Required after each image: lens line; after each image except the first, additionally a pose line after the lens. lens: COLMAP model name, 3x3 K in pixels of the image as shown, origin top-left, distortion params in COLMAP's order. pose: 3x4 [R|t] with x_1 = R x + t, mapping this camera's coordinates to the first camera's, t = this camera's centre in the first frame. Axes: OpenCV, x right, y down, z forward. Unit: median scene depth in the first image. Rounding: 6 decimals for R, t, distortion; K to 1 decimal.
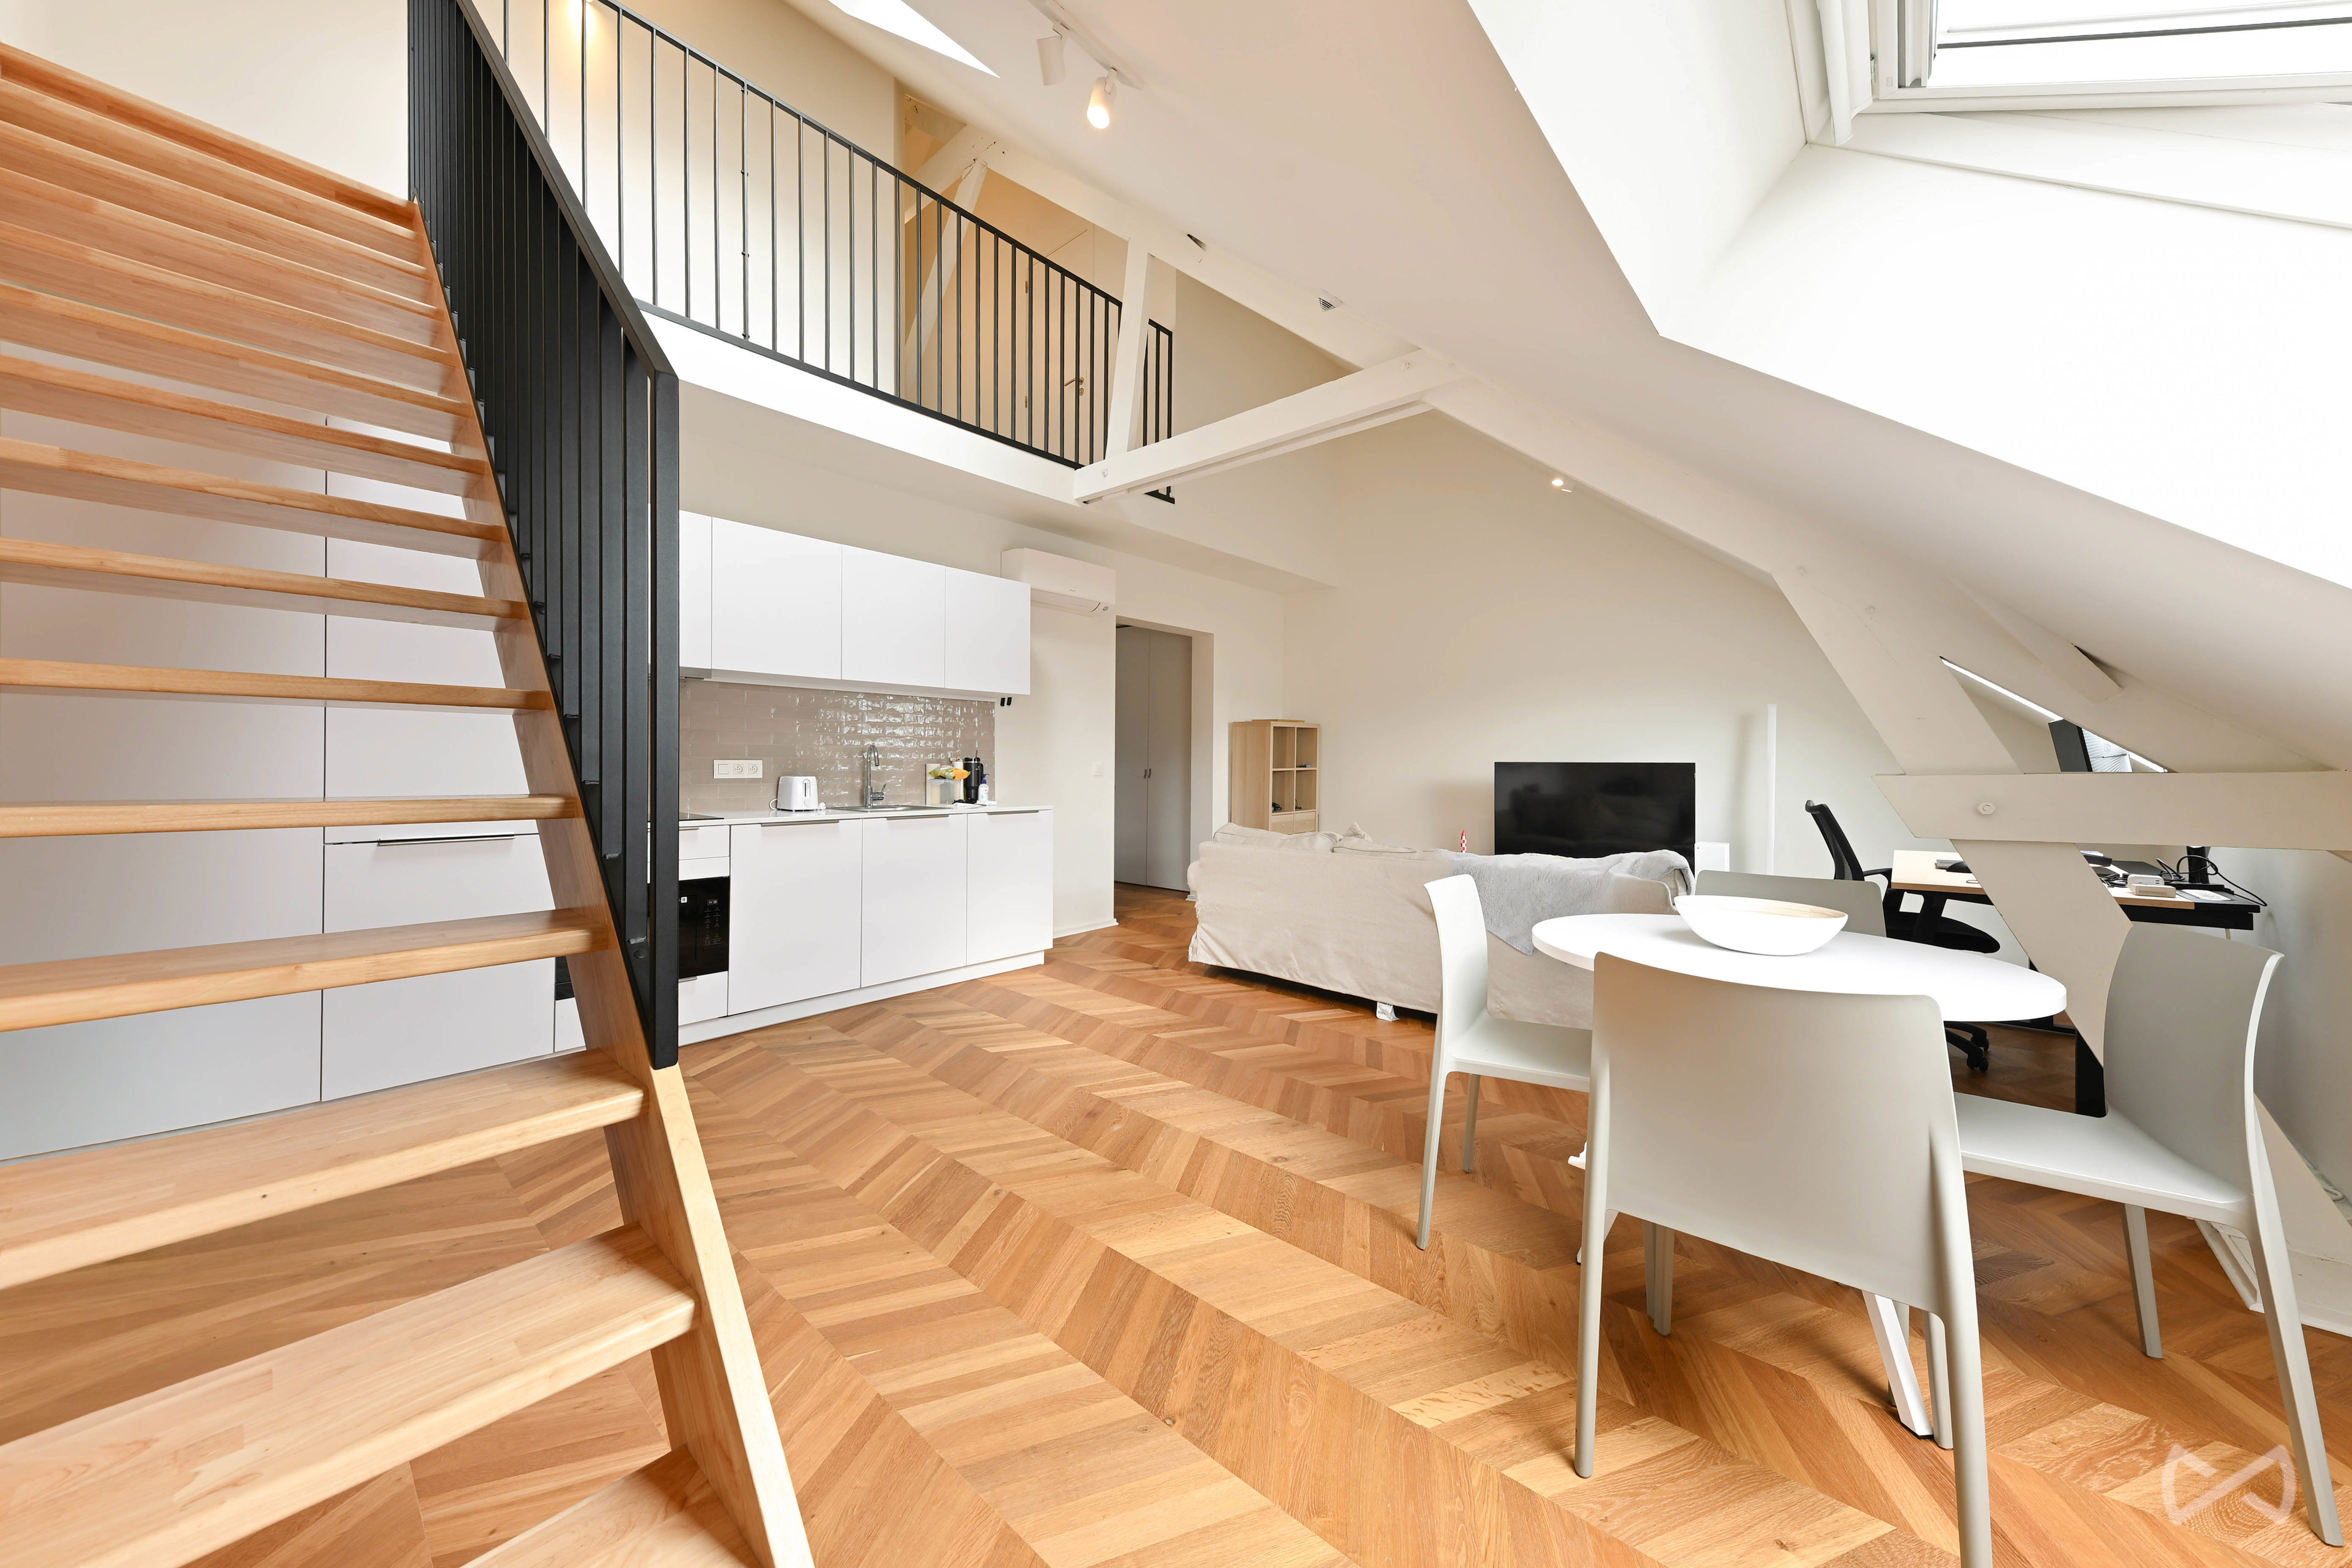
lens RADIAL K [[828.1, 0, 1176.0], [0, 828.1, 784.0], [0, 0, 1]] dist [0.000614, 0.000170]
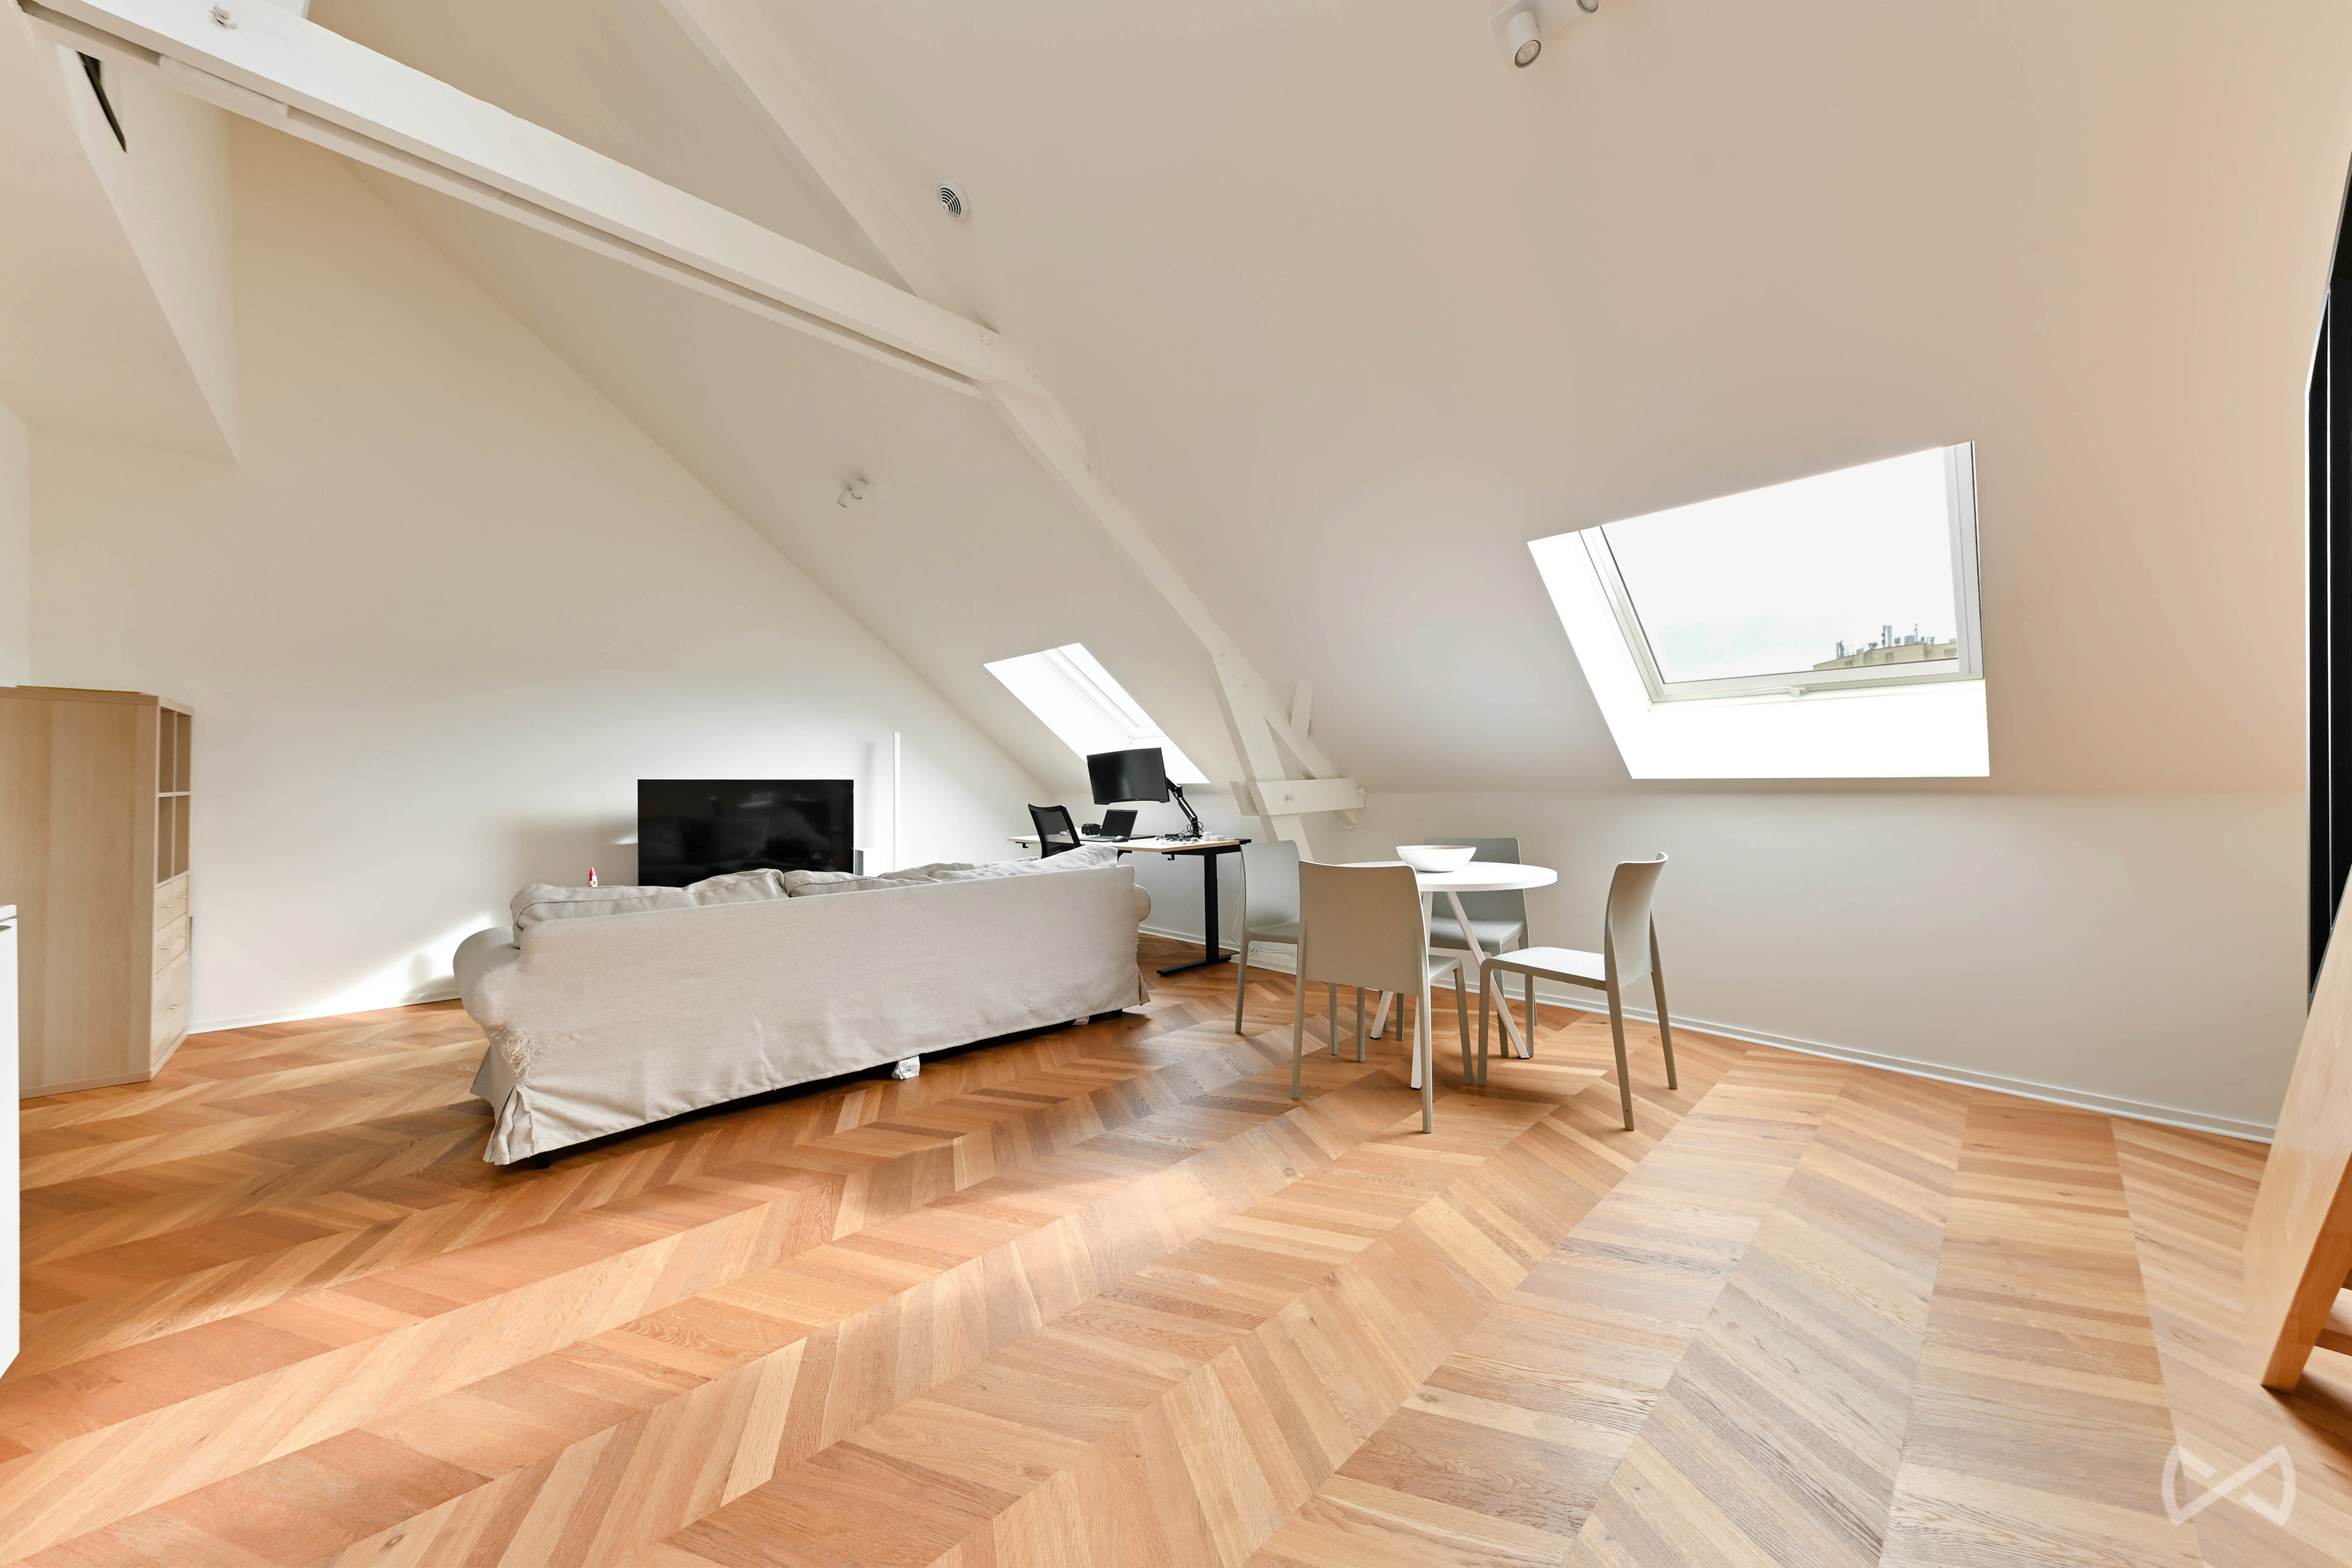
lens RADIAL K [[720.7, 0, 1176.0], [0, 720.7, 784.0], [0, 0, 1]] dist [0.000126, 0.000025]
pose [[0.105981, -0.006574, 0.994346, -0.356135], [0.028103, 0.999599, 0.003614, -0.012498], [-0.993971, 0.027561, 0.106123, 0.482863]]
